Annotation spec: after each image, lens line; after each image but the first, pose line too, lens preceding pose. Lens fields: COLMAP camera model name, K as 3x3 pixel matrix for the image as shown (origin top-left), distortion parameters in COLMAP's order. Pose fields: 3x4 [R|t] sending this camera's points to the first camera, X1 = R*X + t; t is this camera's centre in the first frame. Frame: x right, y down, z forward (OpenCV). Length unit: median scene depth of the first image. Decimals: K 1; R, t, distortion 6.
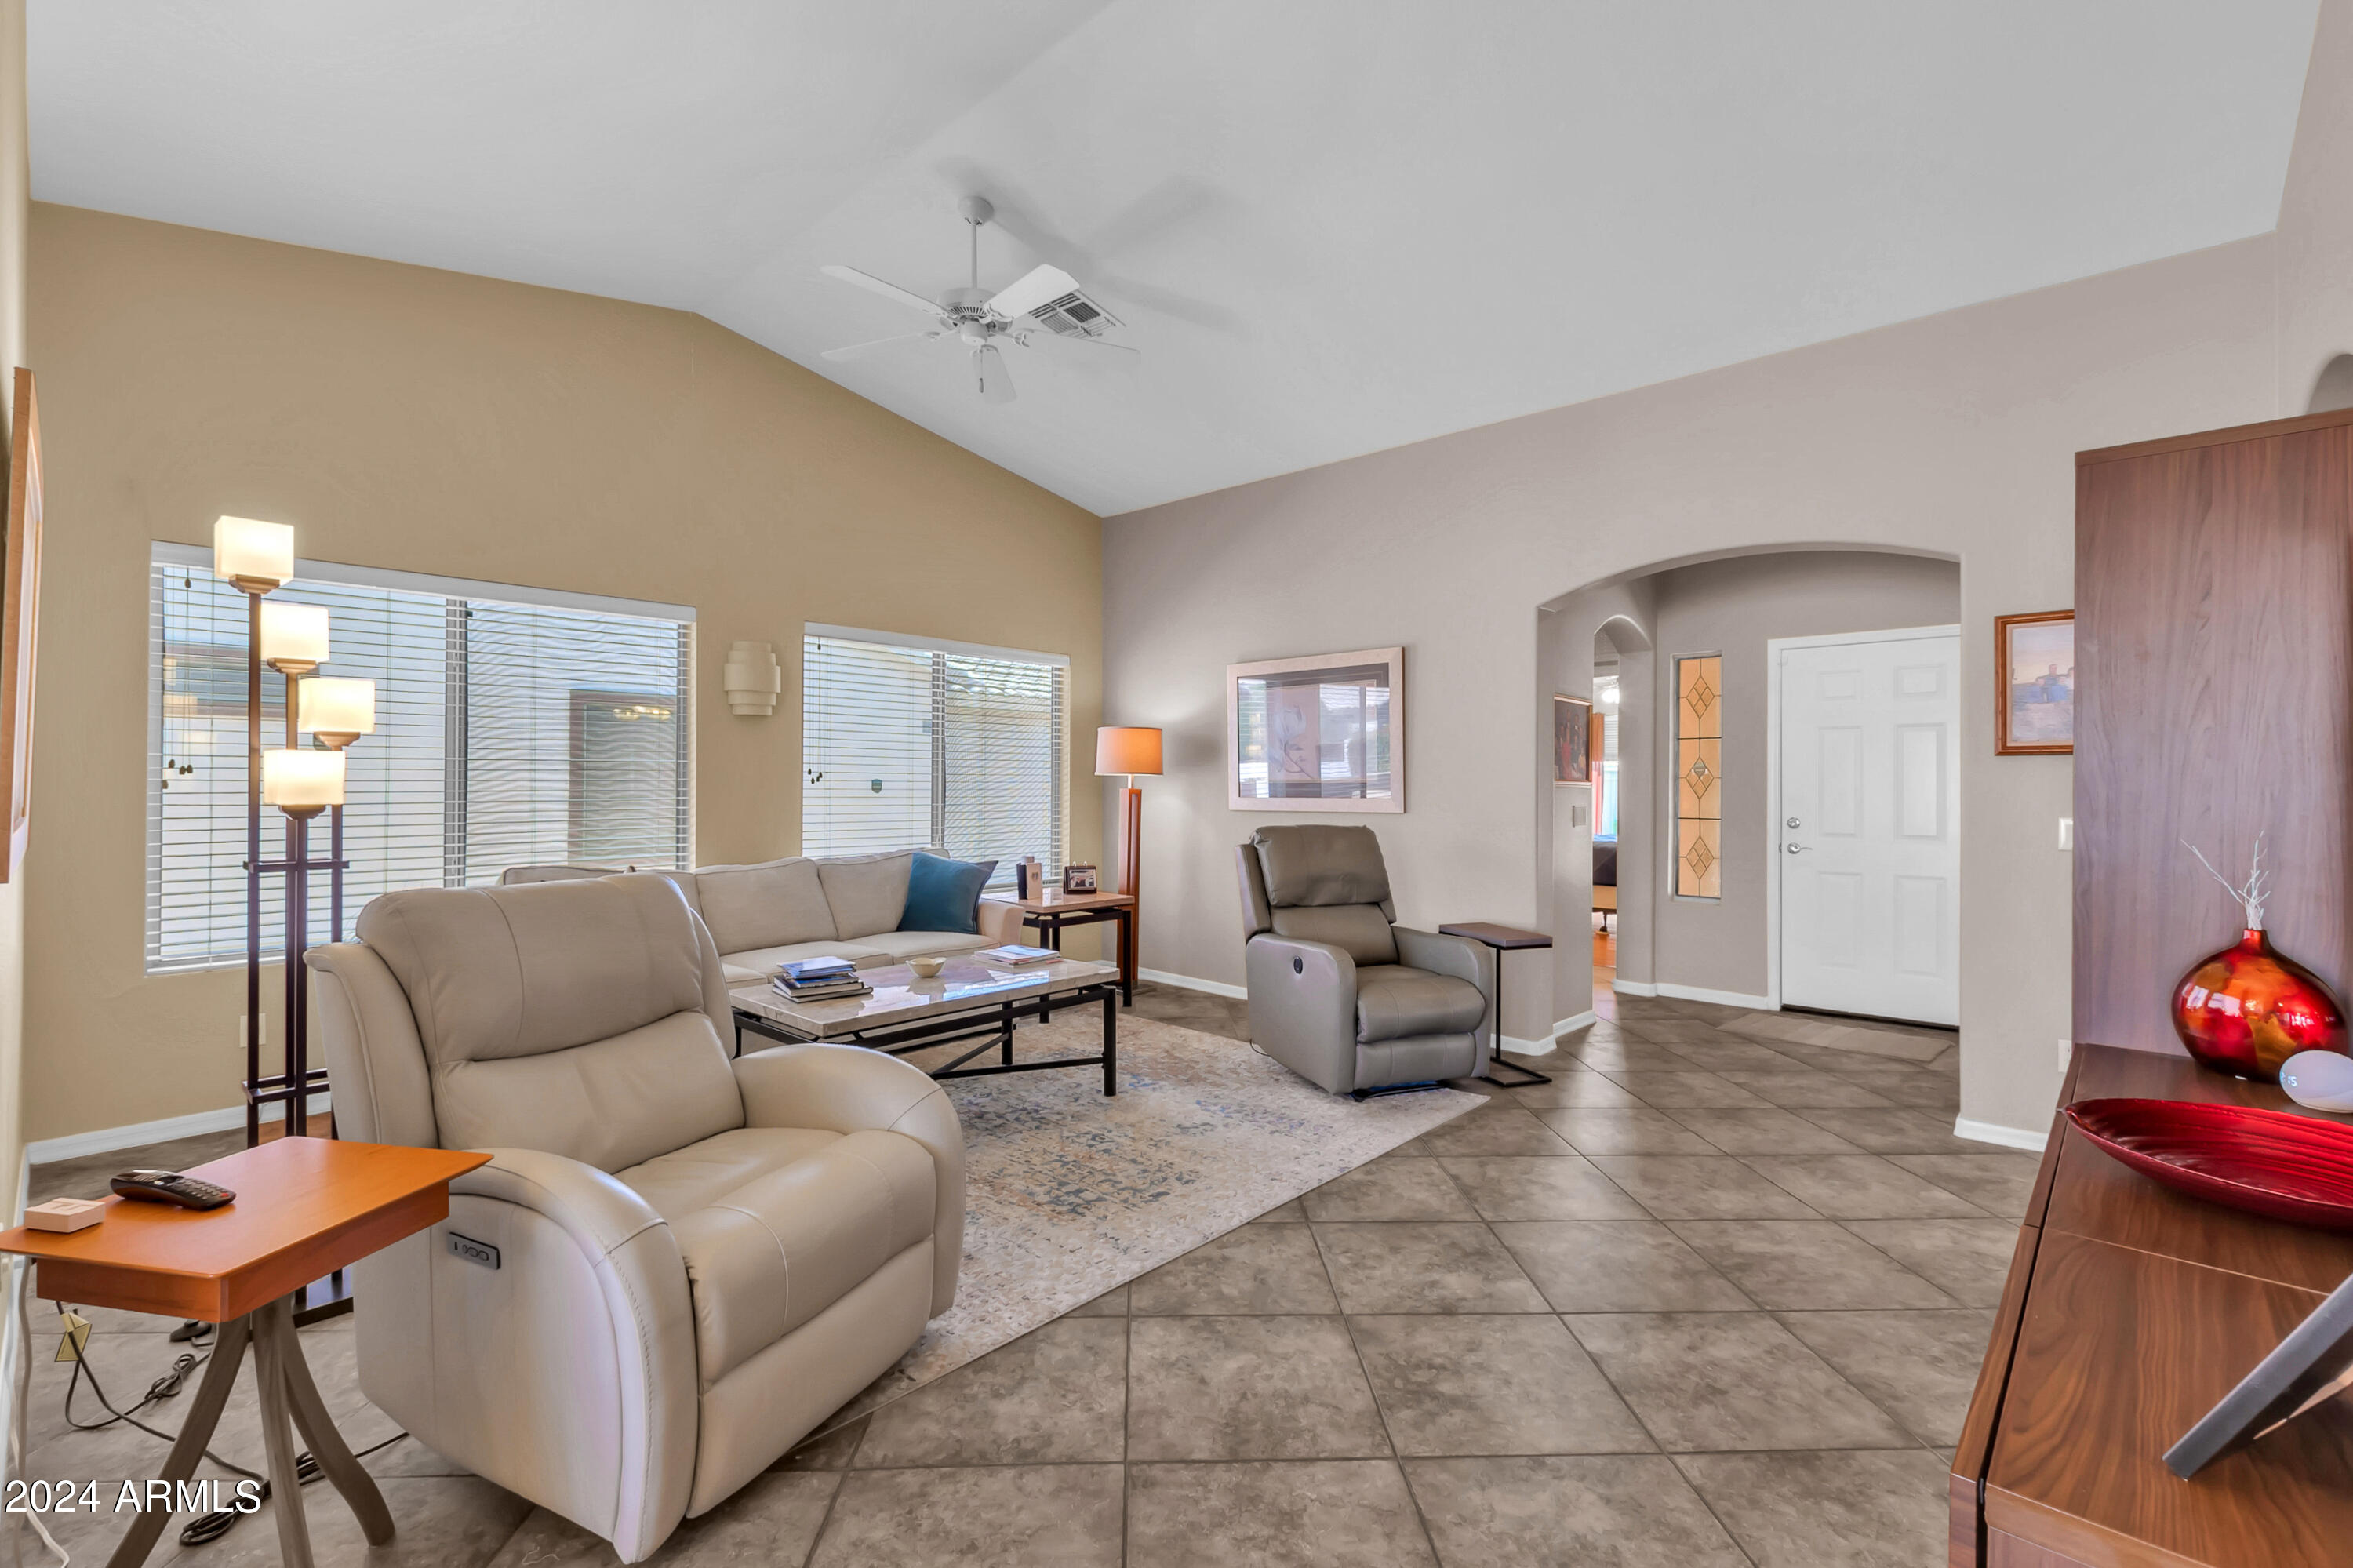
lens RADIAL K [[1038.8, 0, 1172.6], [0, 1038.8, 788.5], [0, 0, 1]] dist [-0.008061, -0.000417]
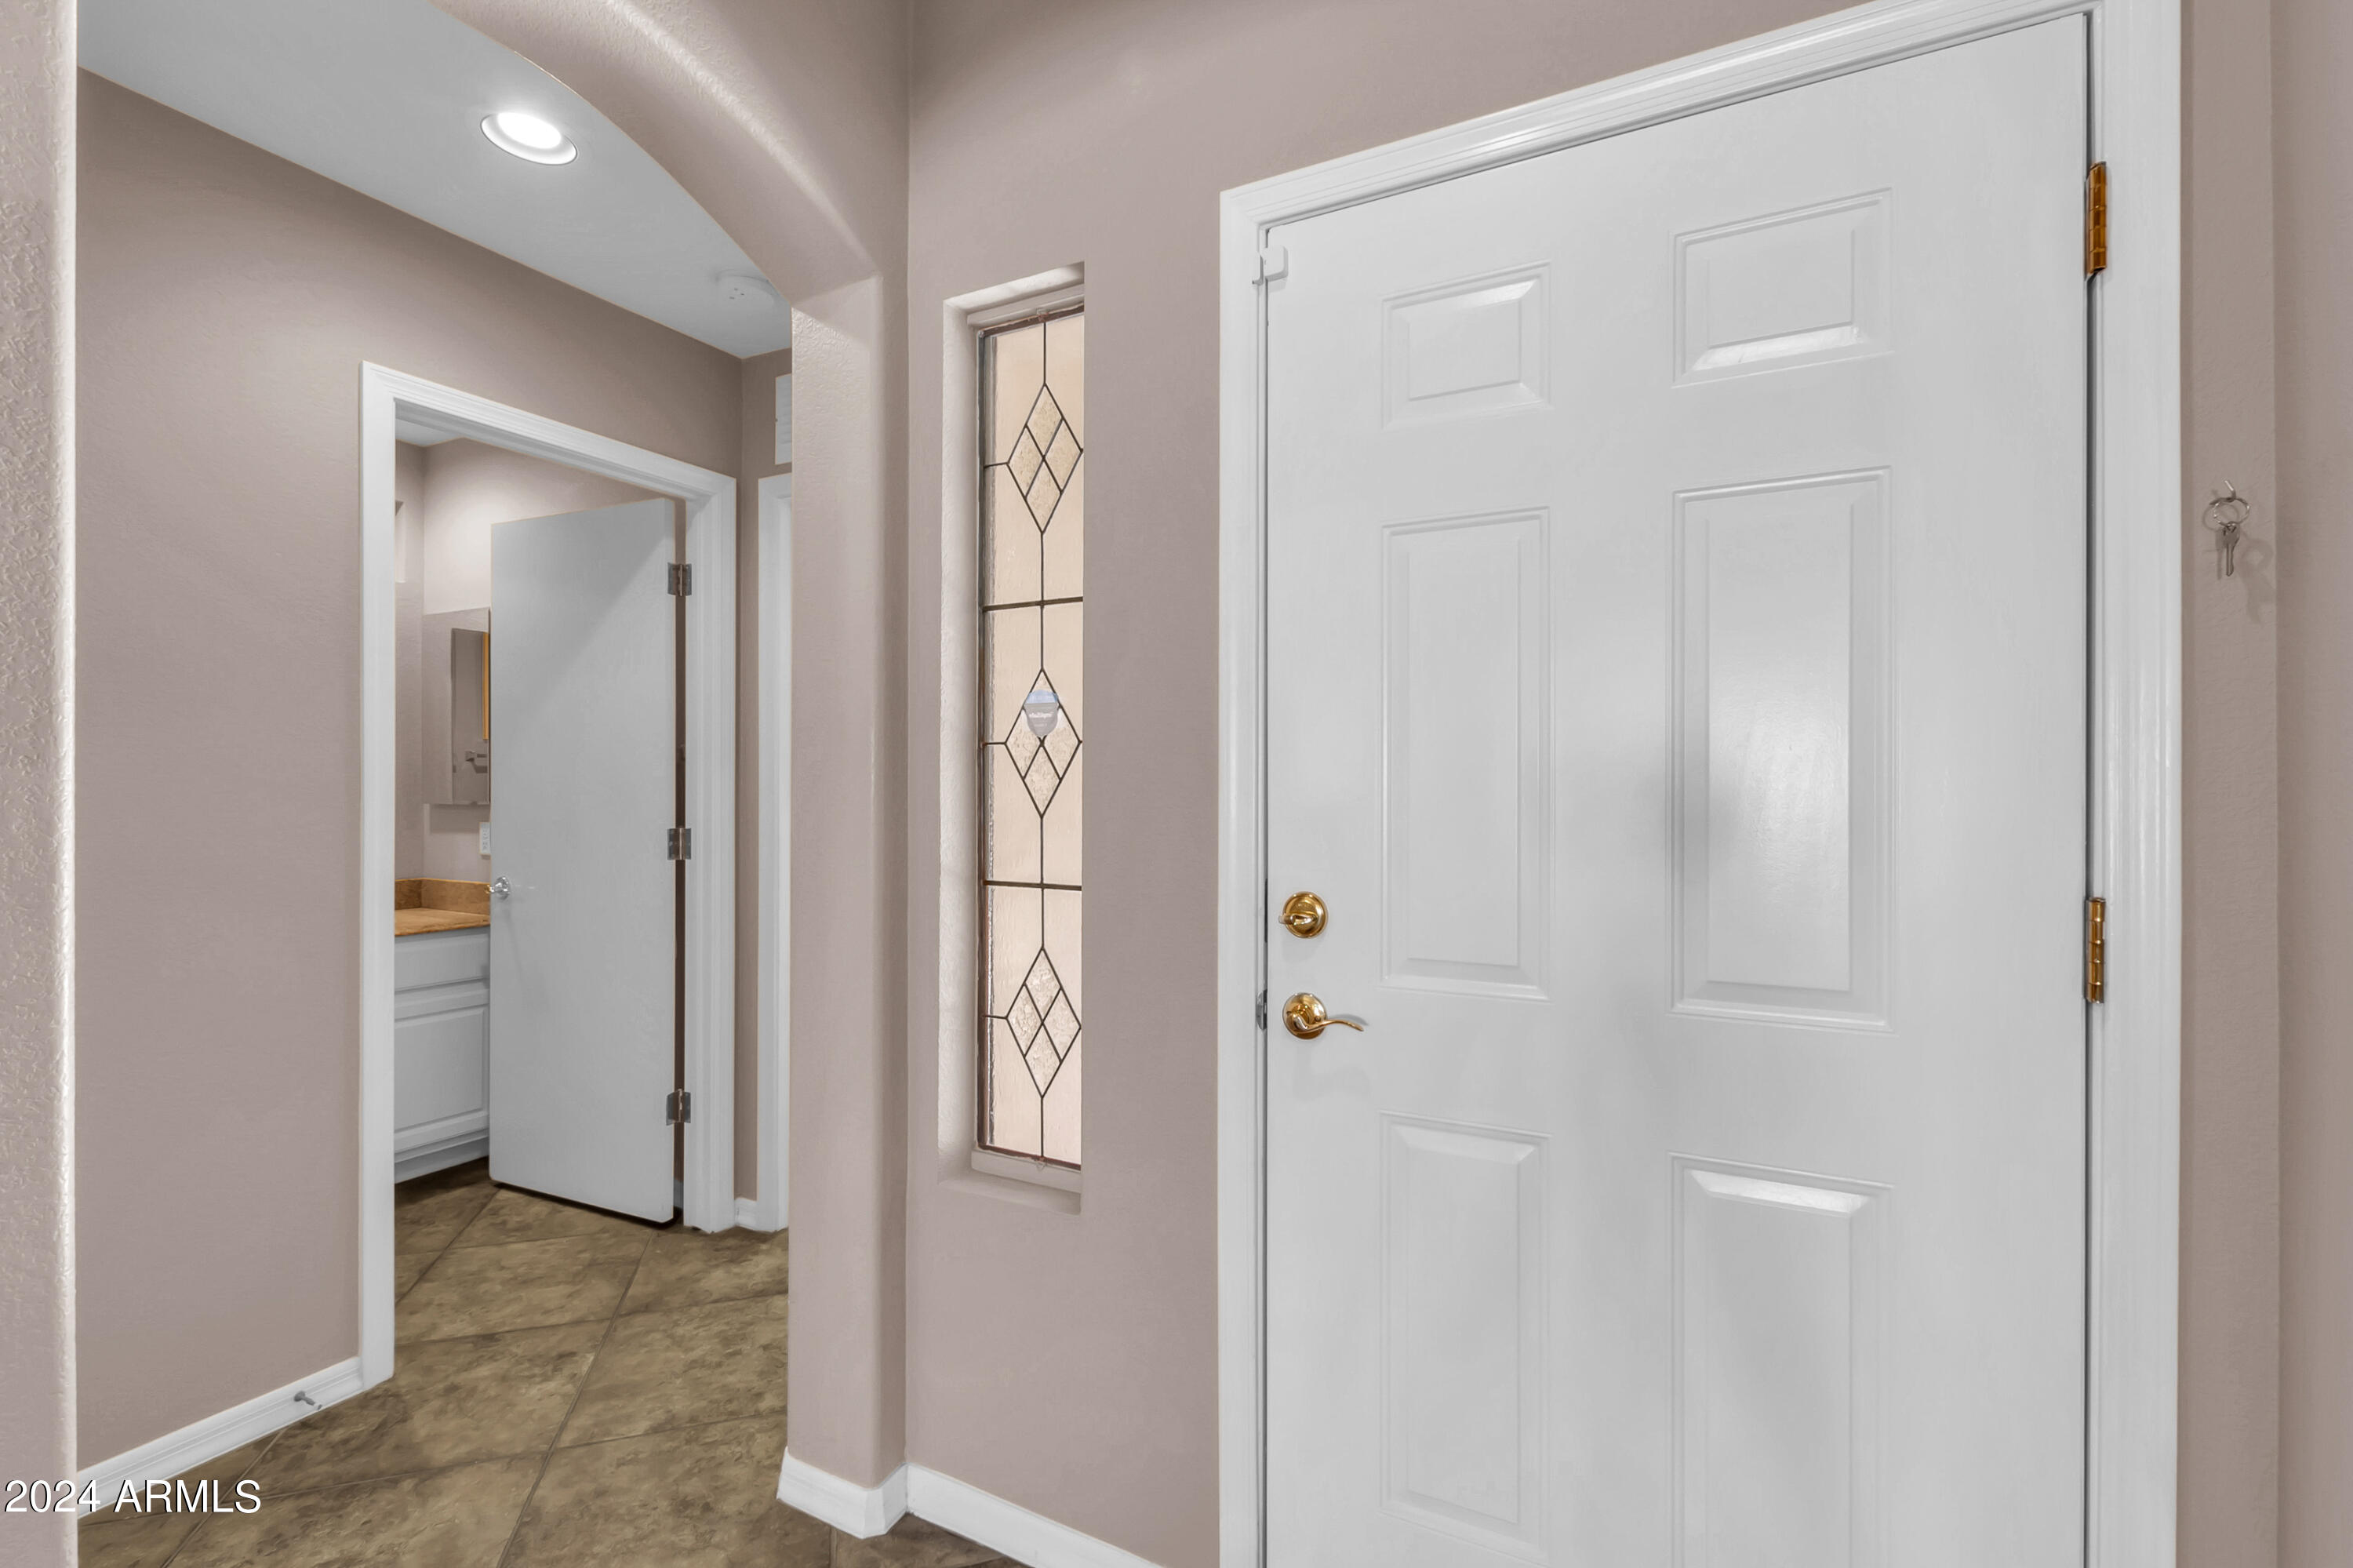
lens RADIAL K [[1032.2, 0, 1174.3], [0, 1032.2, 791.7], [0, 0, 1]] dist [0.010345, -0.004686]
pose [[0.966550, -0.001465, 0.256475, 0.479042], [0.001173, 0.999998, 0.001292, 0.003012], [-0.256477, -0.000947, 0.966550, 0.727648]]
